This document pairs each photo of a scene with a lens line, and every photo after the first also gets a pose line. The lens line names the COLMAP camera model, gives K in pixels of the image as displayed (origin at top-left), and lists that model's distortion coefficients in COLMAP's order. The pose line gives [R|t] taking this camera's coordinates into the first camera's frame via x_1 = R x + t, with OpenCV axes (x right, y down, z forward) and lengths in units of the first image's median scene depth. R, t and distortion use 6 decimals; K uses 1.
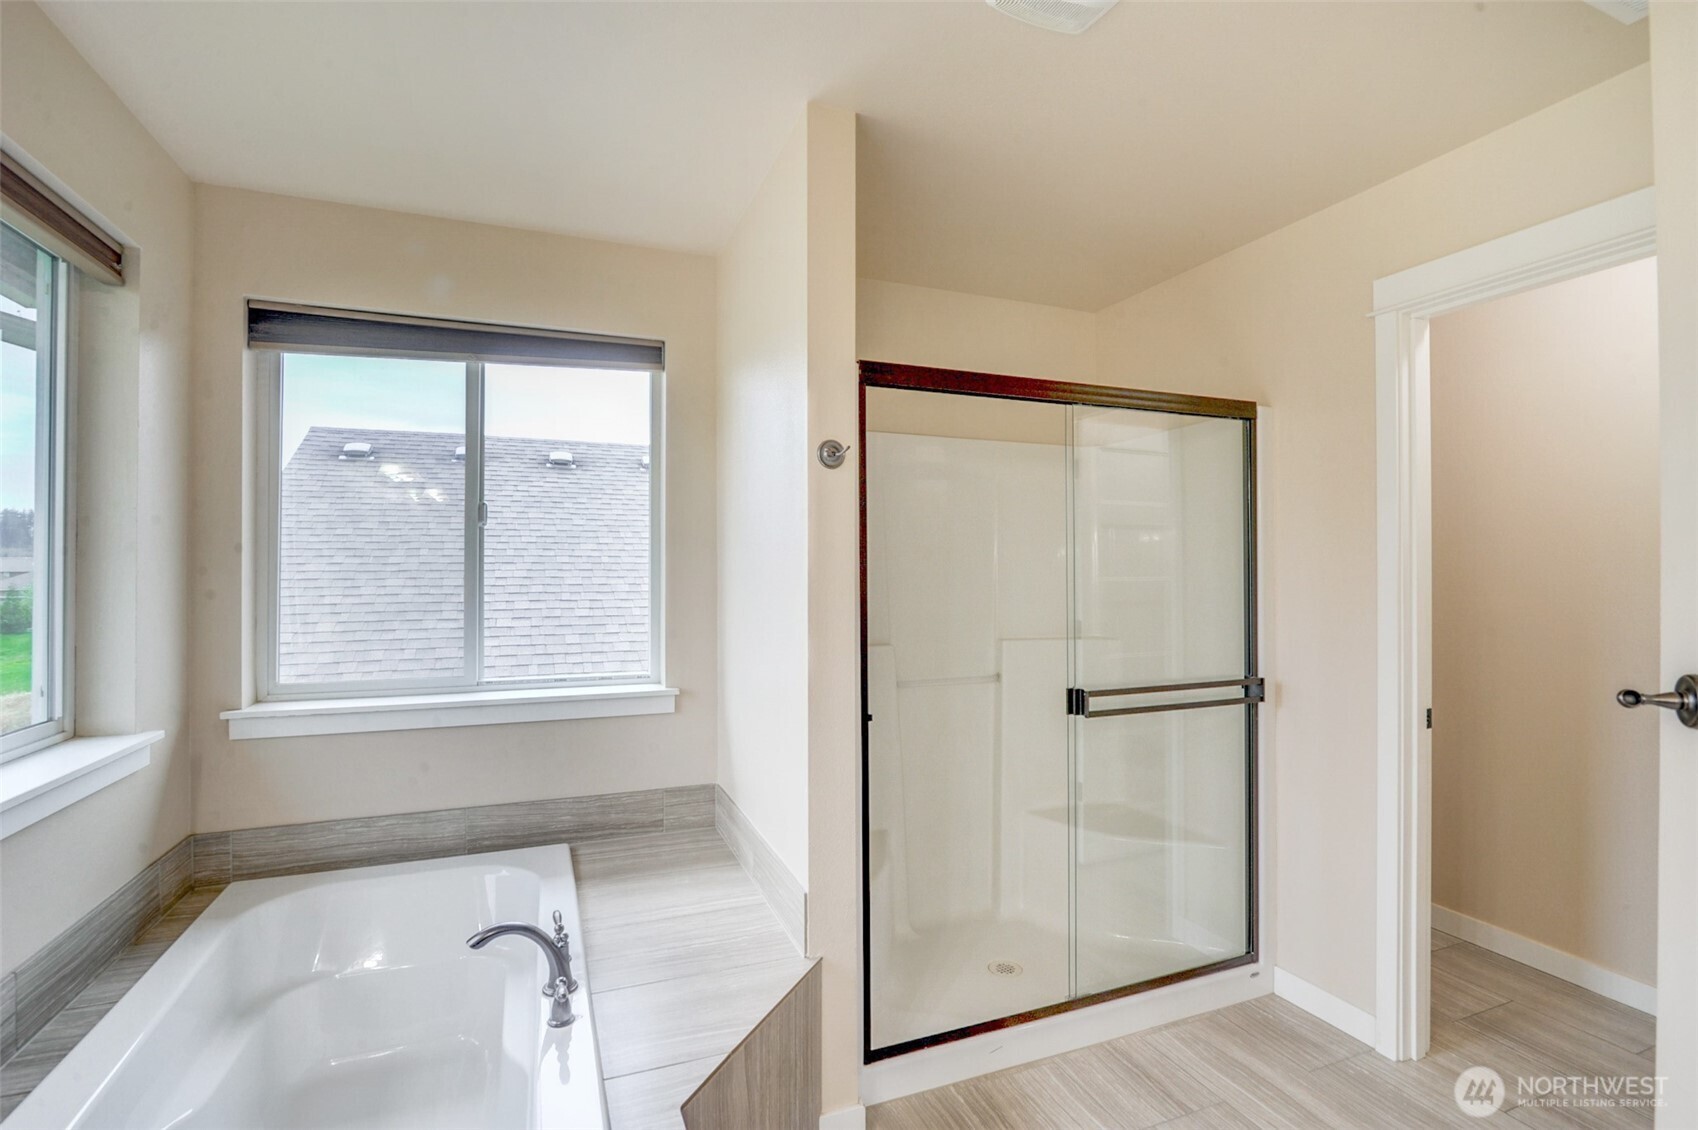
lens RADIAL K [[790.0, 0, 836.1], [0, 790.0, 569.3], [0, 0, 1]] dist [-0.015626, 0.000364]
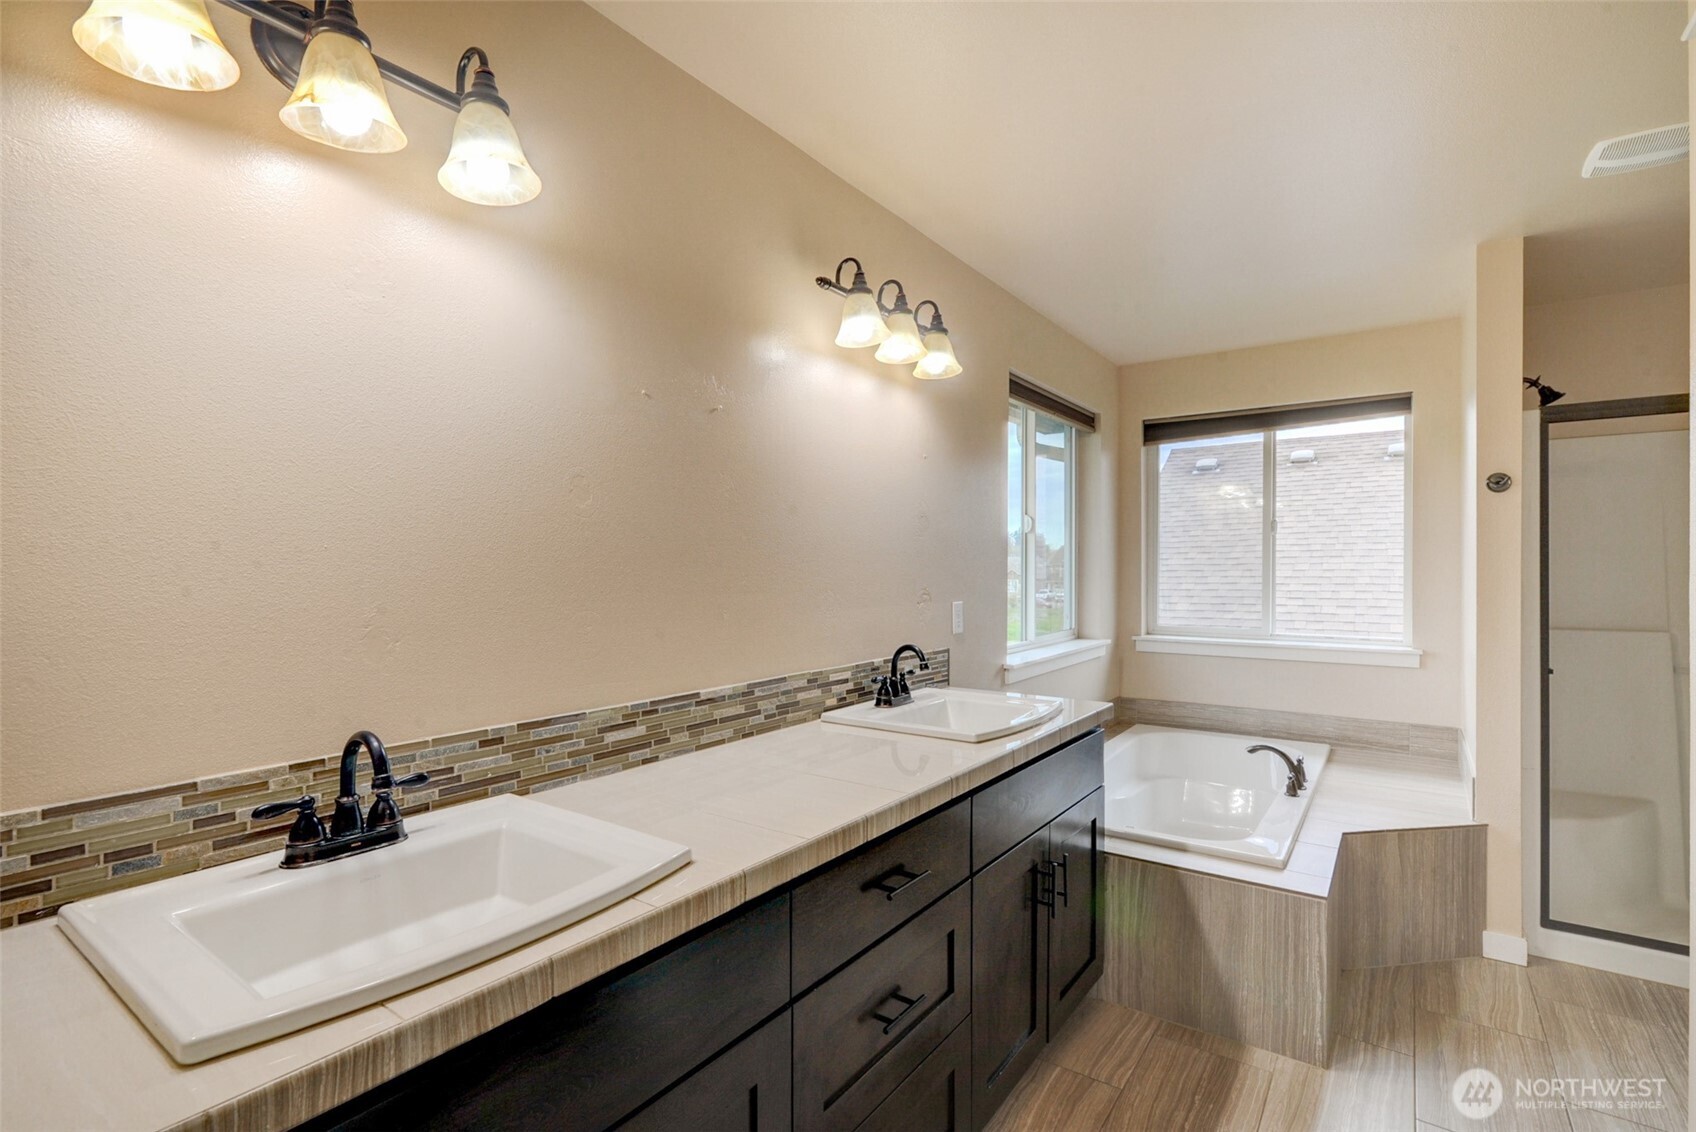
lens RADIAL K [[789.1, 0, 835.2], [0, 789.1, 570.3], [0, 0, 1]] dist [-0.015626, 0.000364]
pose [[0.546012, 0.003382, -0.837770, 0.387350], [0.004546, 0.999965, 0.006999, 0.000769], [0.837765, -0.007630, 0.545978, -0.591269]]
